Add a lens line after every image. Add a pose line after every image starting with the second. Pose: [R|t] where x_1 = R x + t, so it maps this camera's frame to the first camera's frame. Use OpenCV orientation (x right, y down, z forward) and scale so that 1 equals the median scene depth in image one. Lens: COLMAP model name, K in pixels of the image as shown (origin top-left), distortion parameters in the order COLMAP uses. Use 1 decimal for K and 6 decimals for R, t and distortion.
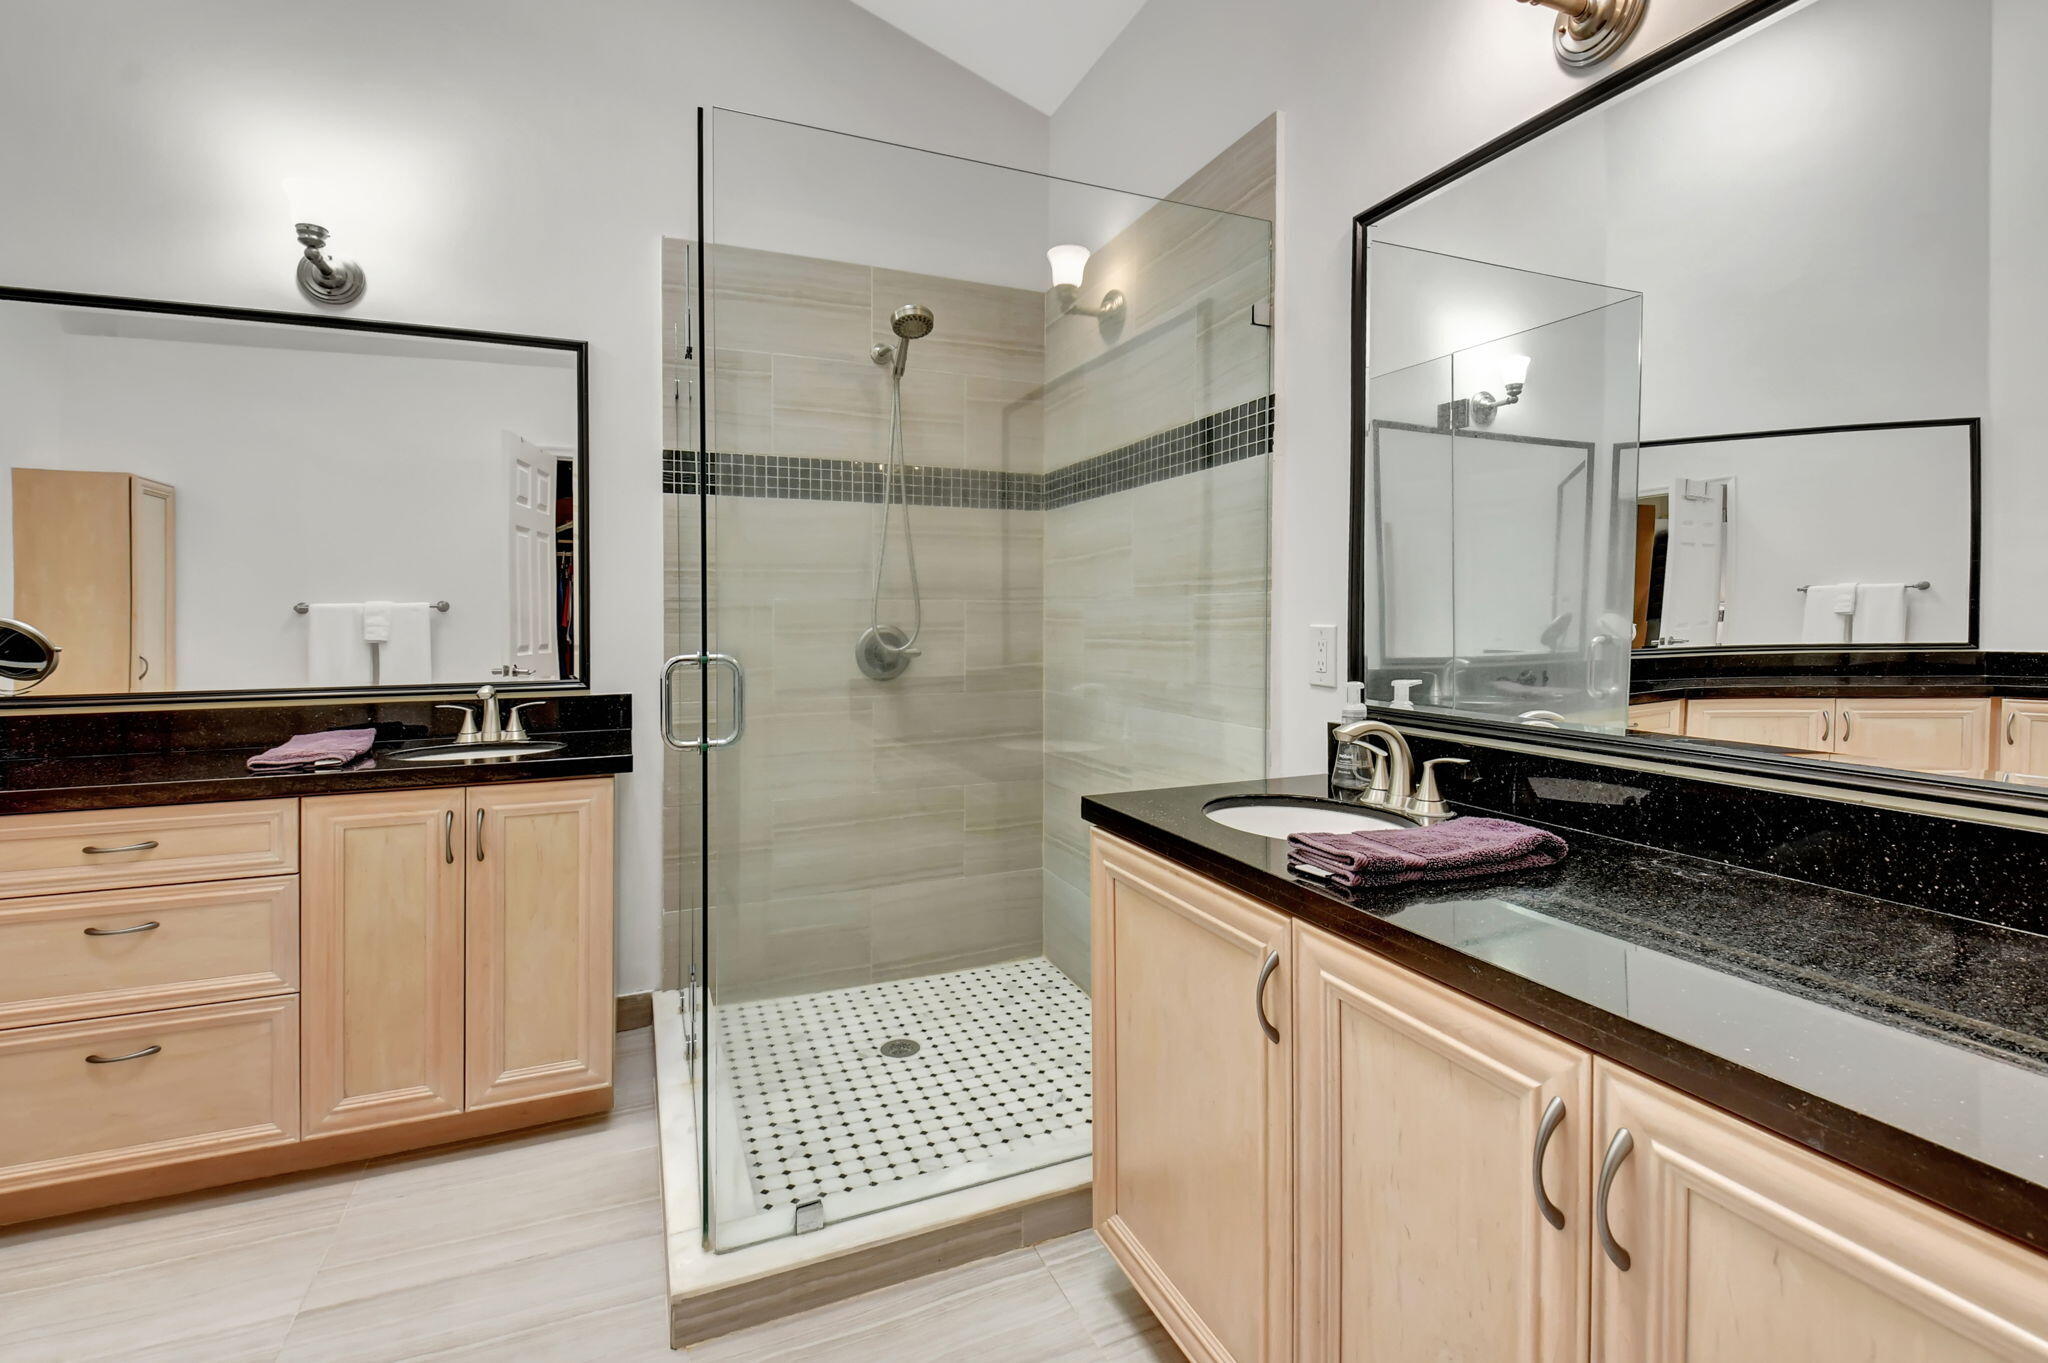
lens RADIAL K [[903.7, 0, 1021.7], [0, 903.7, 607.8], [0, 0, 1]] dist [0.001946, -0.012126]
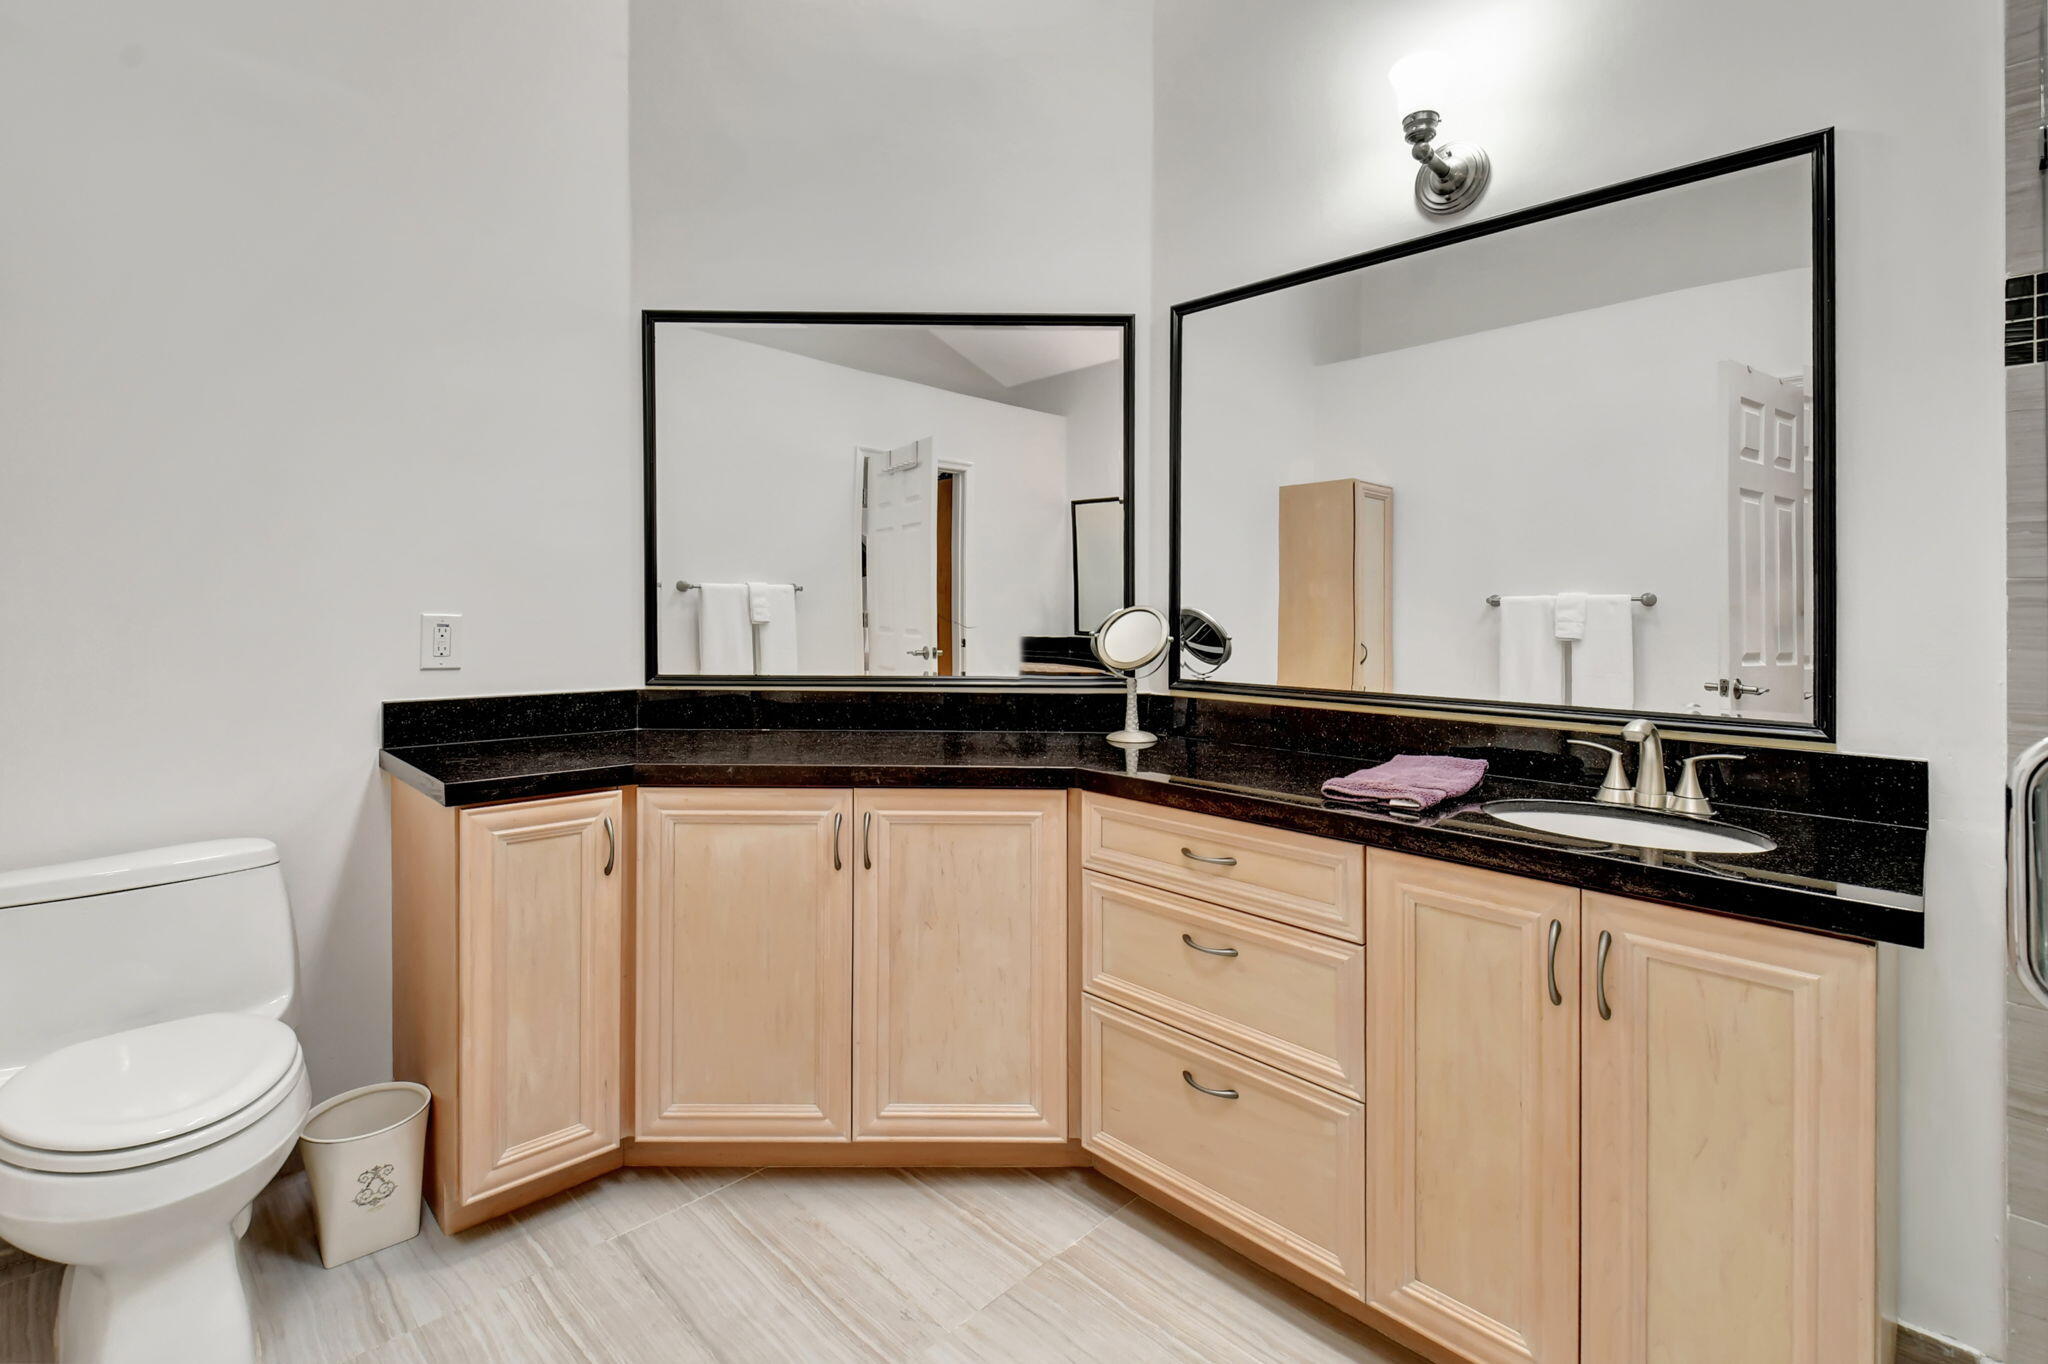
lens RADIAL K [[943.2, 0, 1022.2], [0, 943.2, 594.4], [0, 0, 1]] dist [0.002727, -0.013185]
pose [[0.375199, -0.004055, -0.926936, -0.144724], [-0.006774, 0.999952, -0.007116, 0.007506], [0.926920, 0.008949, 0.375153, 0.350180]]
